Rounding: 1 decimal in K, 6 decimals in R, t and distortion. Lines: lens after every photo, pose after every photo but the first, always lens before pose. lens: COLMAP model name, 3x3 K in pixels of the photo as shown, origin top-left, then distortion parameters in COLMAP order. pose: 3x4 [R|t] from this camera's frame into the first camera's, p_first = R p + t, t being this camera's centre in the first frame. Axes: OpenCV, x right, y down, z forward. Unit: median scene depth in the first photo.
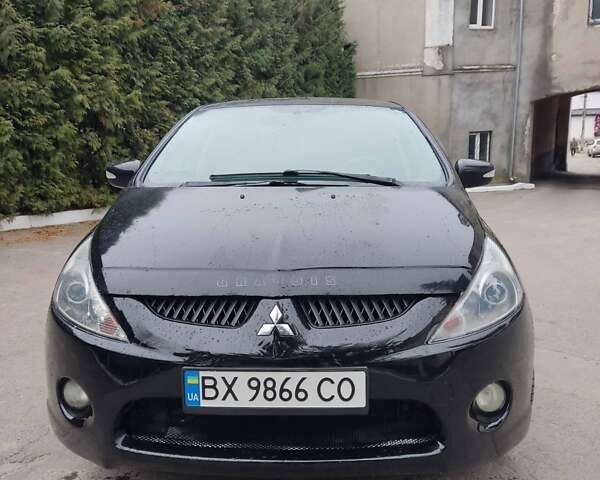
lens RADIAL K [[591.0, 0, 301.2], [0, 591.0, 243.3], [0, 0, 1]] dist [0.112059, -0.178948]
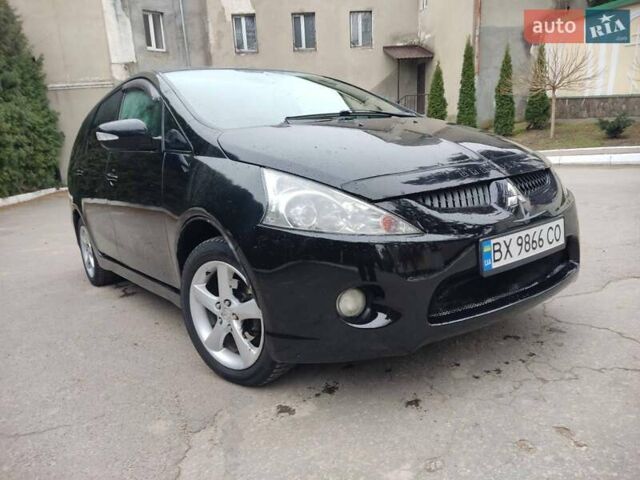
lens RADIAL K [[470.0, 0, 333.8], [0, 470.0, 240.9], [0, 0, 1]] dist [0.100653, -0.122369]
pose [[0.779420, -0.179598, 0.600208, -0.940429], [0.167533, 0.982890, 0.076551, 0.081493], [-0.603687, 0.040889, 0.796172, 0.387421]]
